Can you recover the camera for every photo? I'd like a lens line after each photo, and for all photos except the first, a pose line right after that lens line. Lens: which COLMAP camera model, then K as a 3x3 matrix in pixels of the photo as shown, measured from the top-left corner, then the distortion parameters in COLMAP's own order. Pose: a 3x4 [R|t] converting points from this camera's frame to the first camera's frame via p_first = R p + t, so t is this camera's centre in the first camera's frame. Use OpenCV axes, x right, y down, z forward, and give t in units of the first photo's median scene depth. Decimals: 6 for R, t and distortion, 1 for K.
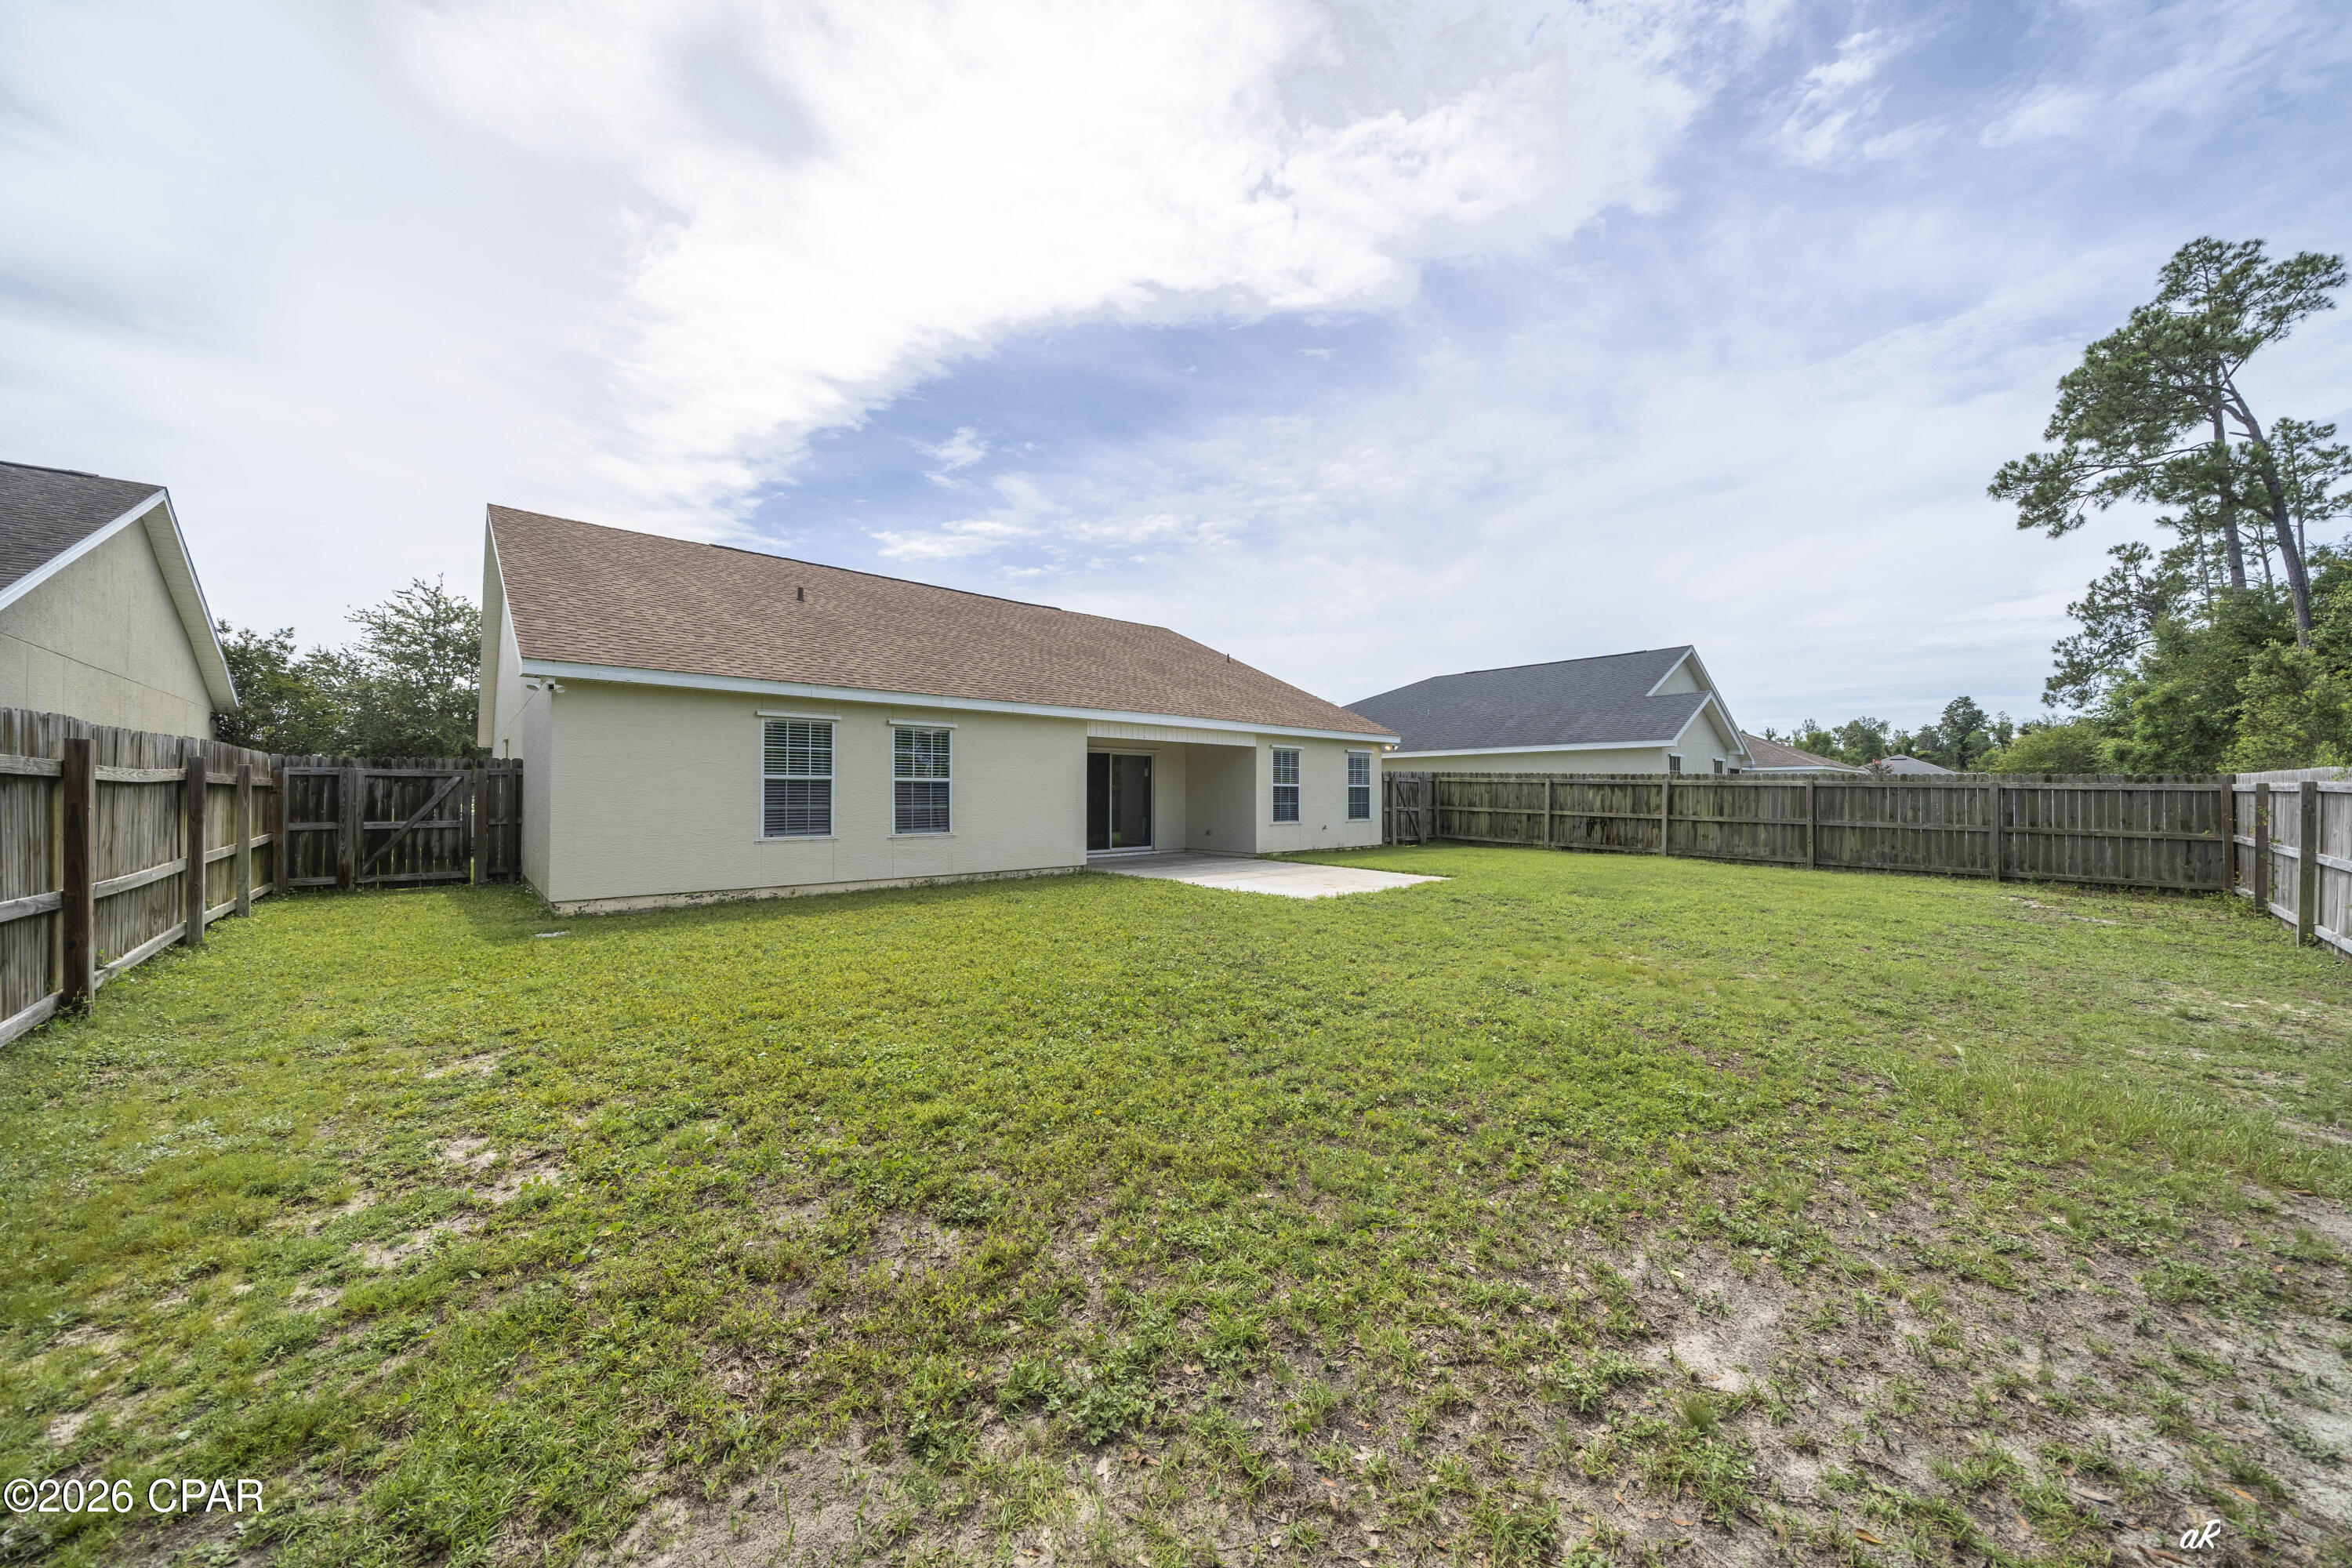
lens RADIAL K [[824.9, 0, 1176.1], [0, 824.9, 827.1], [0, 0, 1]] dist [0.013007, -0.000006]
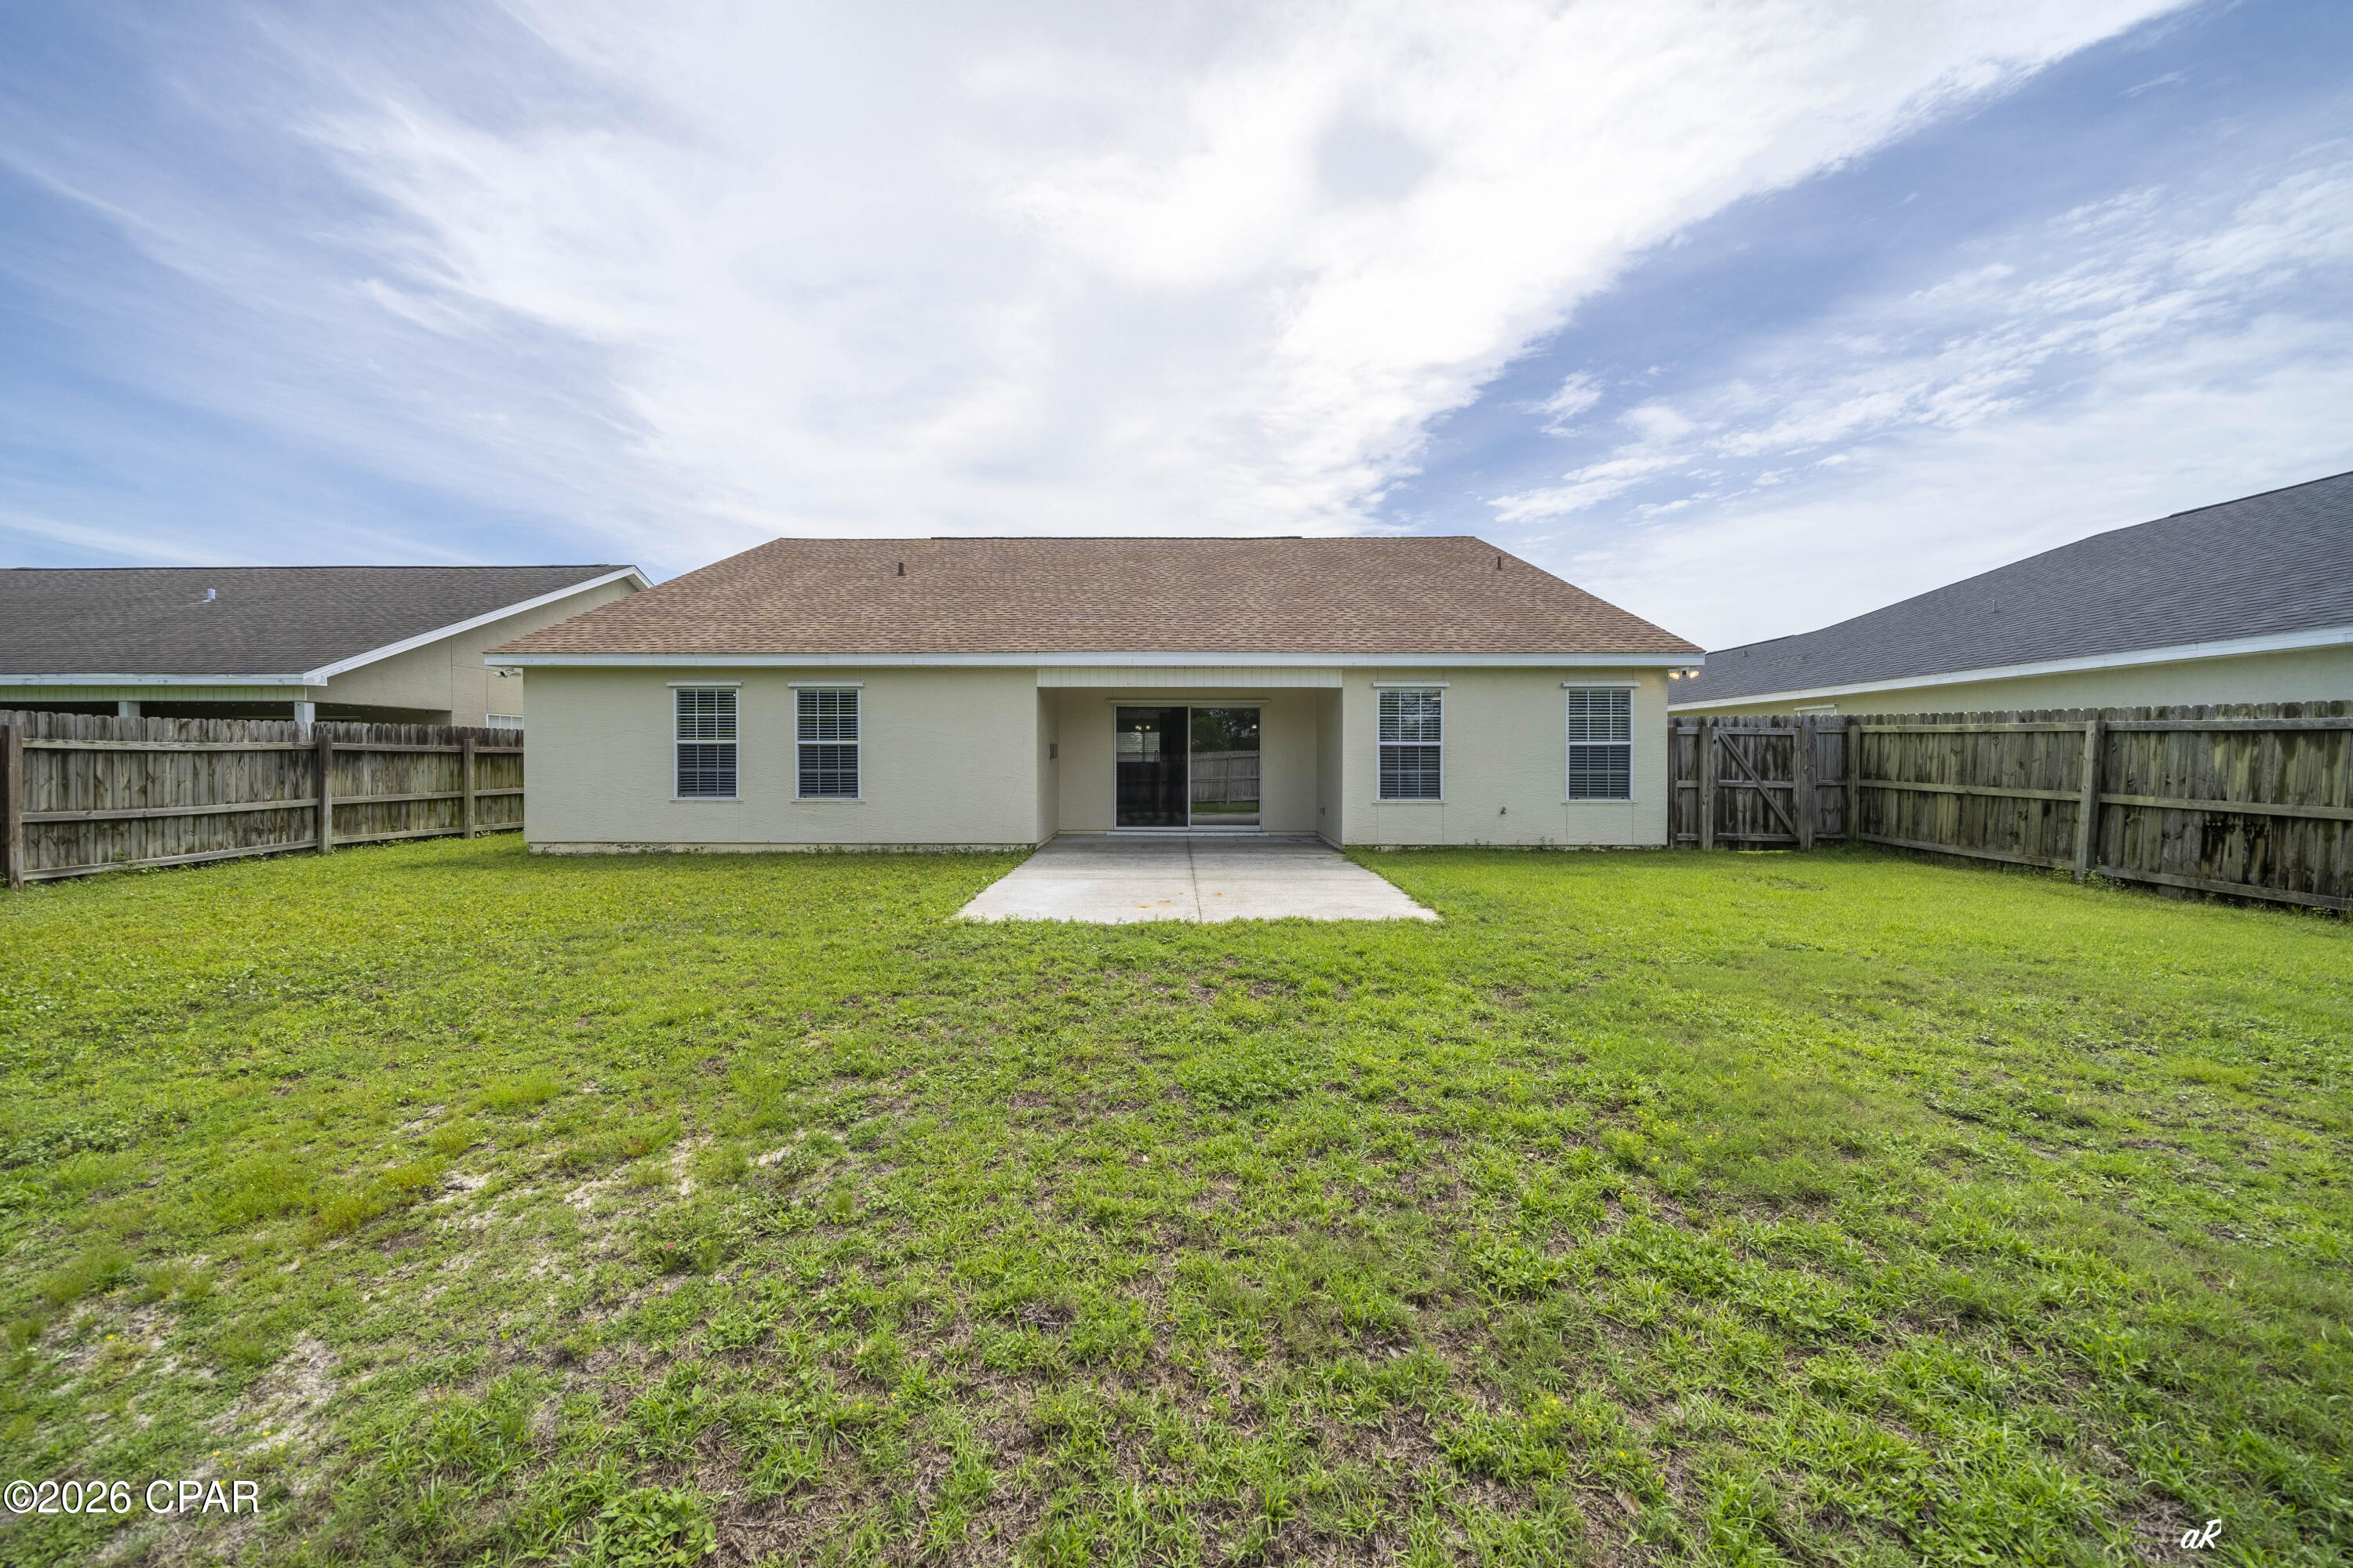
lens RADIAL K [[808.5, 0, 1174.3], [0, 808.5, 765.1], [0, 0, 1]] dist [-0.009720, -0.000114]
pose [[0.727928, 0.004494, -0.685639, 0.364337], [-0.026672, 0.999407, -0.021766, -0.012334], [0.685135, 0.034132, 0.727616, 0.342828]]
